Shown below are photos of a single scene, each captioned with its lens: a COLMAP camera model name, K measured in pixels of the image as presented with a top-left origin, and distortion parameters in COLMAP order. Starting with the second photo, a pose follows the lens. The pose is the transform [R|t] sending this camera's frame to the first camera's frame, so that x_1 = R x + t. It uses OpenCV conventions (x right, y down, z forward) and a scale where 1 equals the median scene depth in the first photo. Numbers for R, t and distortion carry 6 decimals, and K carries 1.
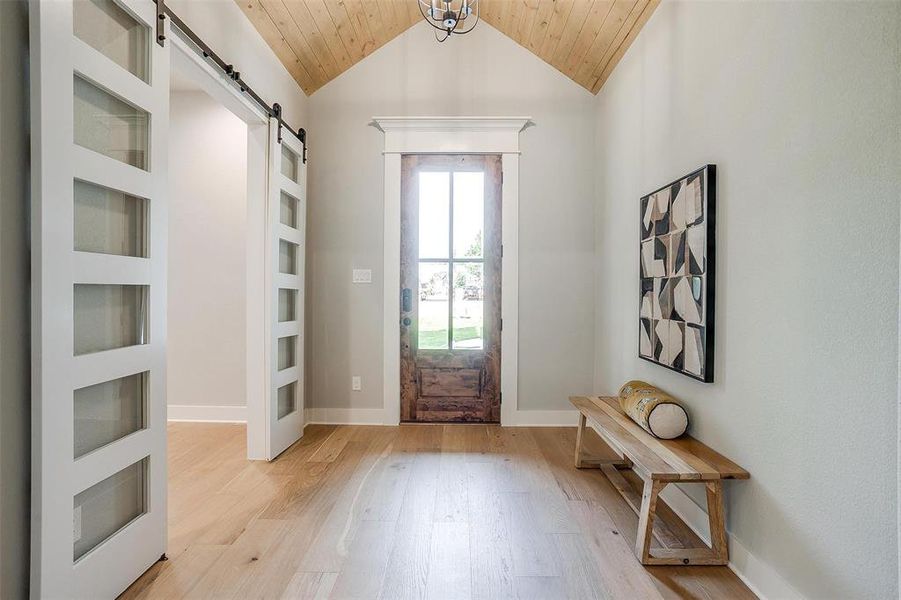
lens RADIAL K [[444.4, 0, 451.0], [0, 444.4, 299.3], [0, 0, 1]] dist [-0.036903, 0.020170]
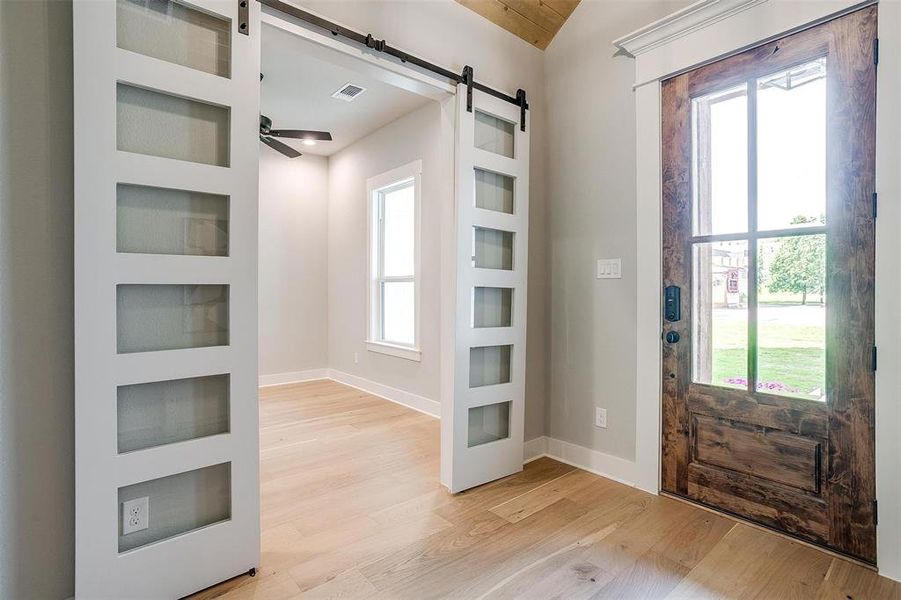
lens RADIAL K [[444.4, 0, 435.0], [0, 444.4, 290.0], [0, 0, 1]] dist [-0.036903, 0.020170]
pose [[0.658561, -0.003876, -0.752518, 0.155205], [-0.009579, 0.999863, -0.013533, -0.005610], [0.752467, 0.016120, 0.658433, 0.326136]]
